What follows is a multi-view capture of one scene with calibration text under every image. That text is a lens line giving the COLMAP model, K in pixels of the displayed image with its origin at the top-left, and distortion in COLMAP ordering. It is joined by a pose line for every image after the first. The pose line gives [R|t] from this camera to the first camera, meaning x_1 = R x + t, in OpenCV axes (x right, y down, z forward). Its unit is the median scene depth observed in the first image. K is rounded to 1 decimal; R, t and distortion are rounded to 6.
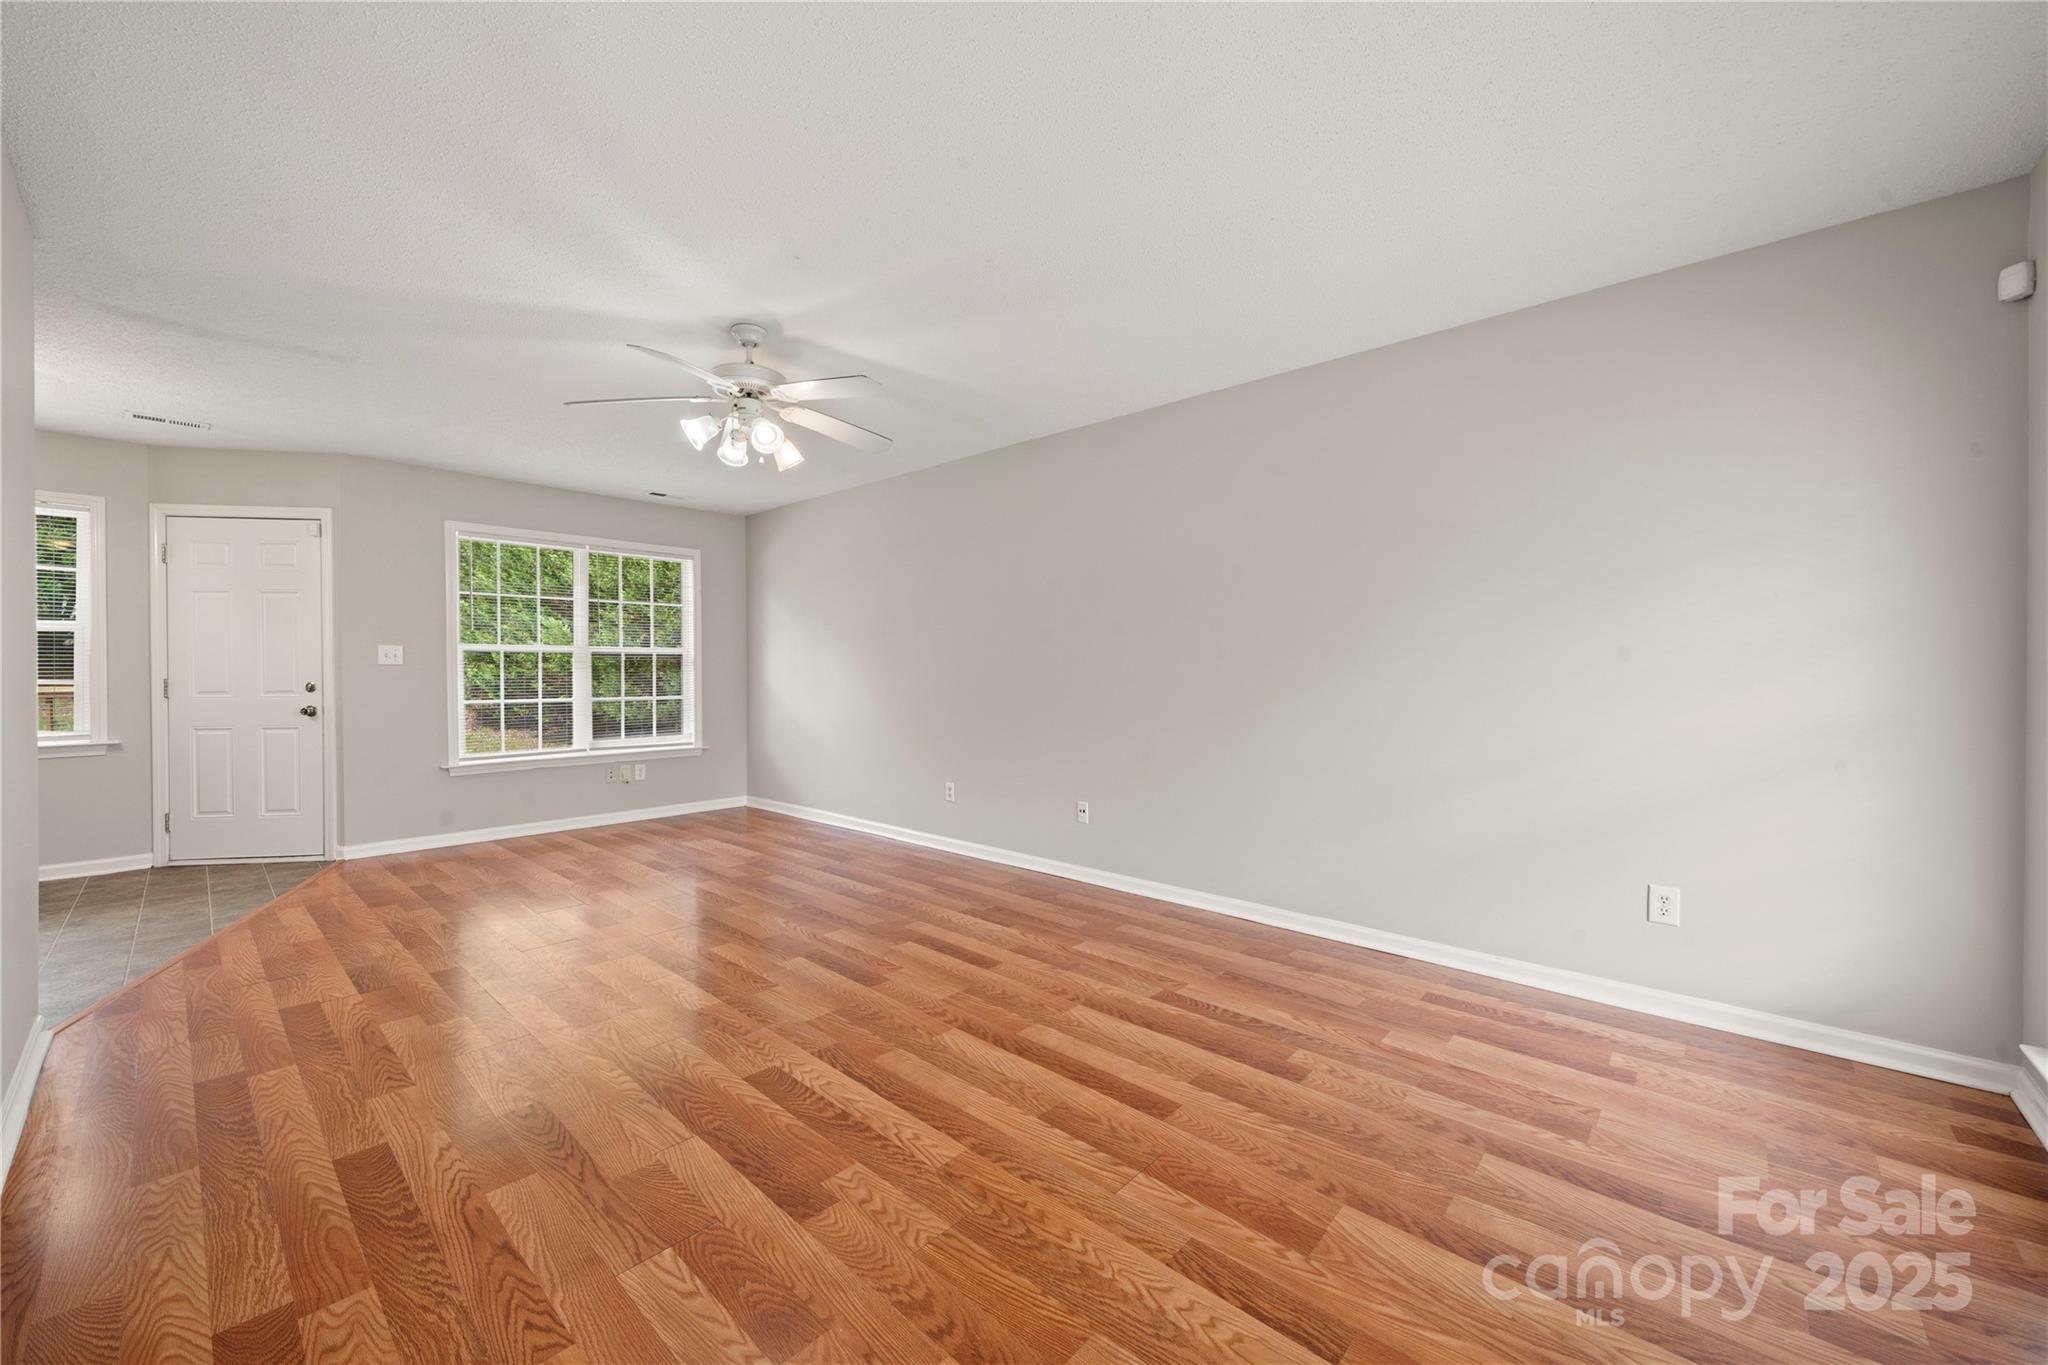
lens RADIAL K [[781.4, 0, 994.2], [0, 781.4, 679.2], [0, 0, 1]] dist [0.002749, -0.000237]
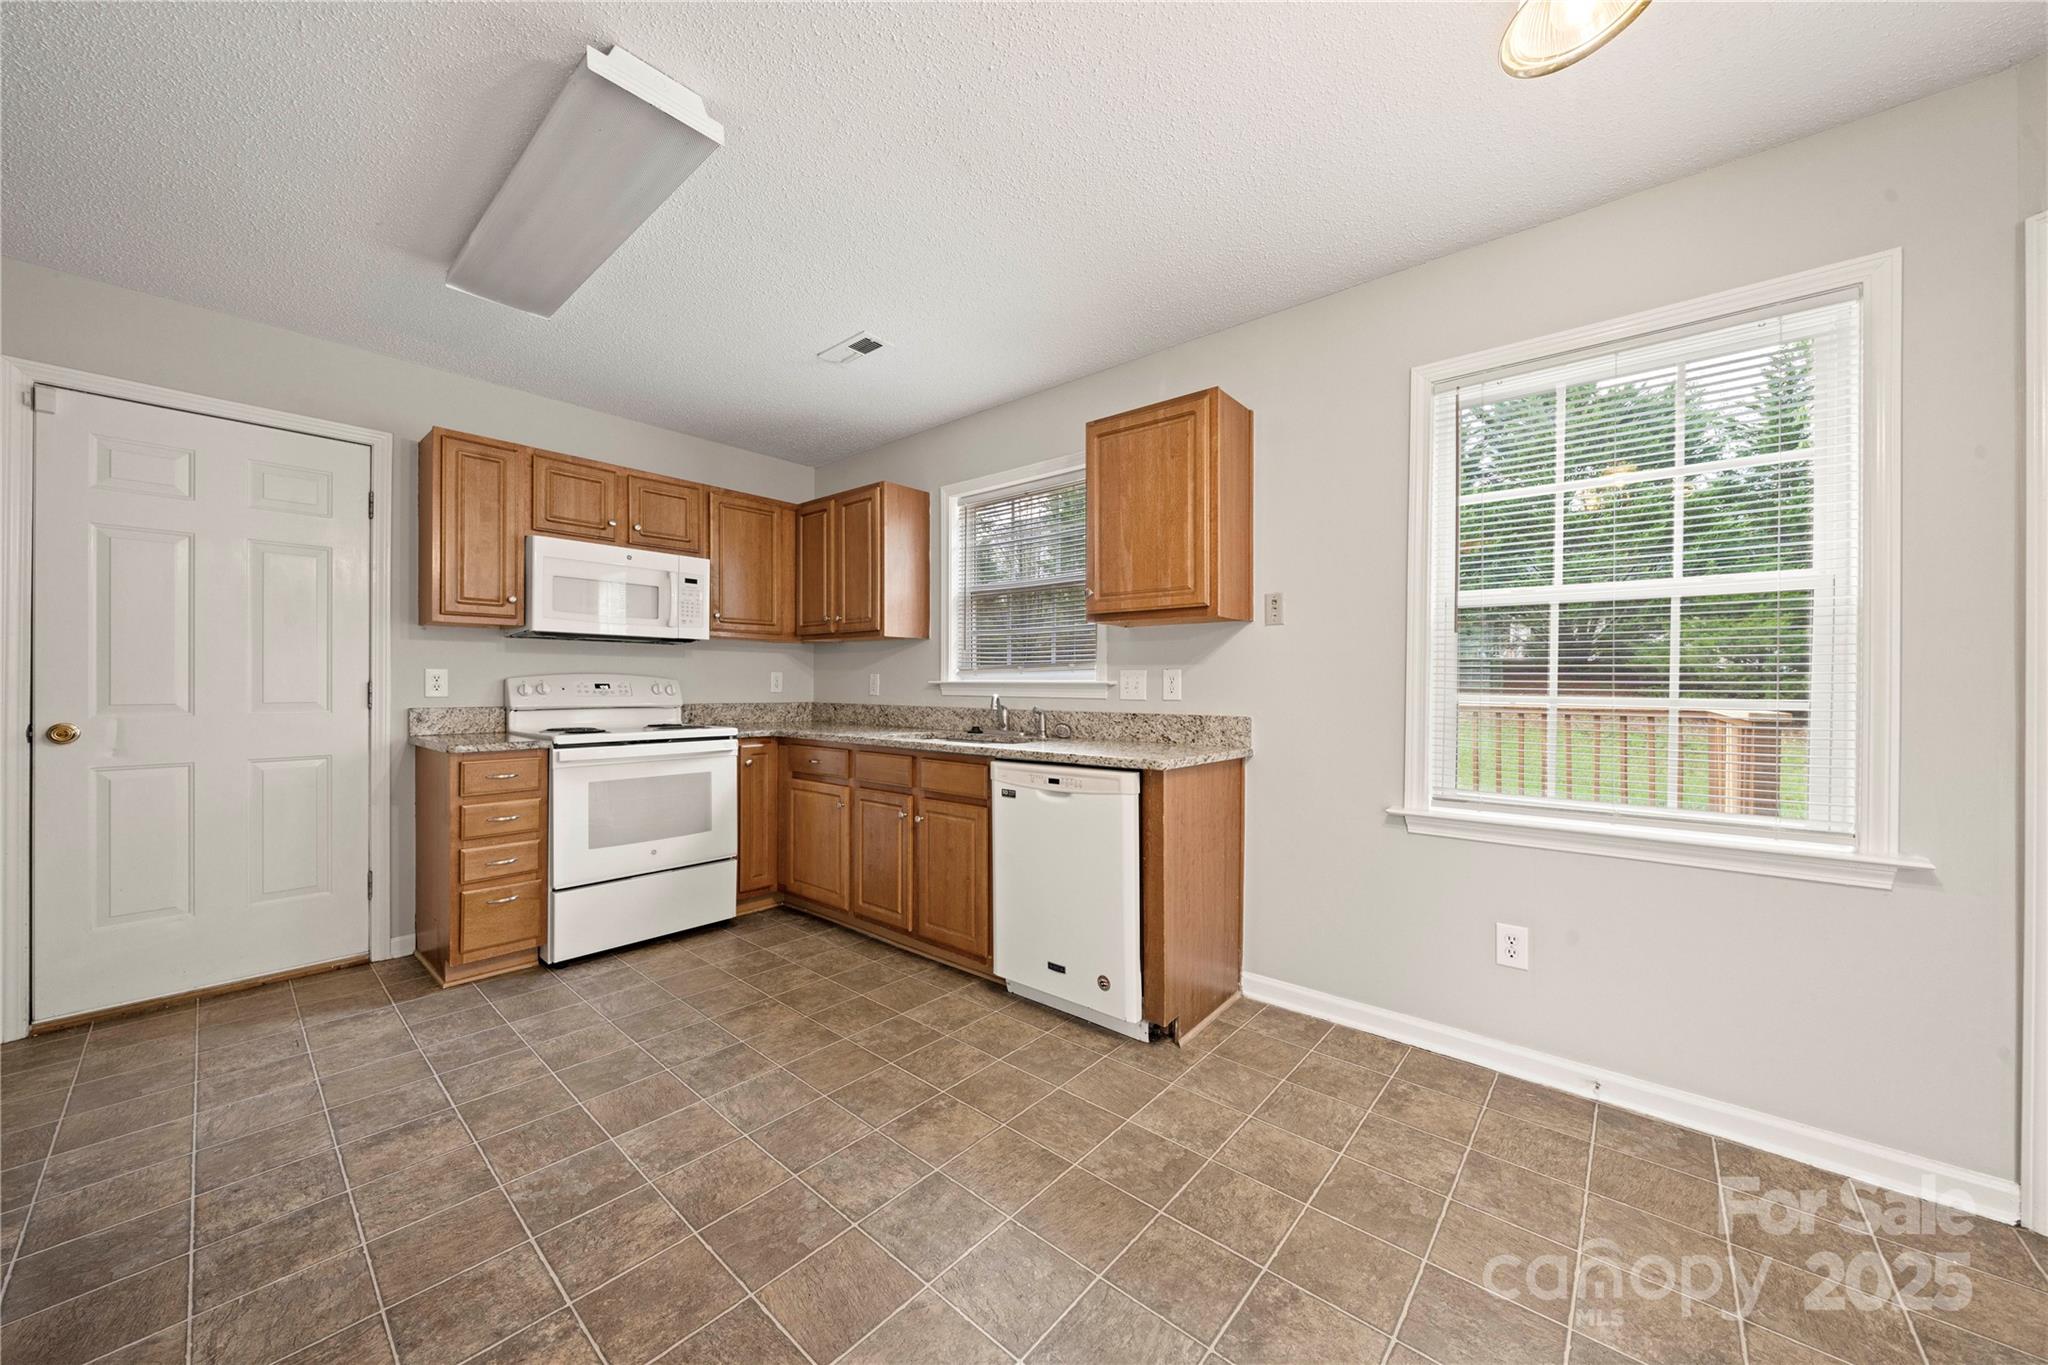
lens RADIAL K [[718.1, 0, 1014.3], [0, 718.1, 683.6], [0, 0, 1]] dist [-0.006496, 0.000303]
pose [[0.042658, 0.000370, -0.999090, -1.131556], [-0.009497, 0.999955, -0.000035, -0.007551], [0.999045, 0.009489, 0.042660, 0.765438]]
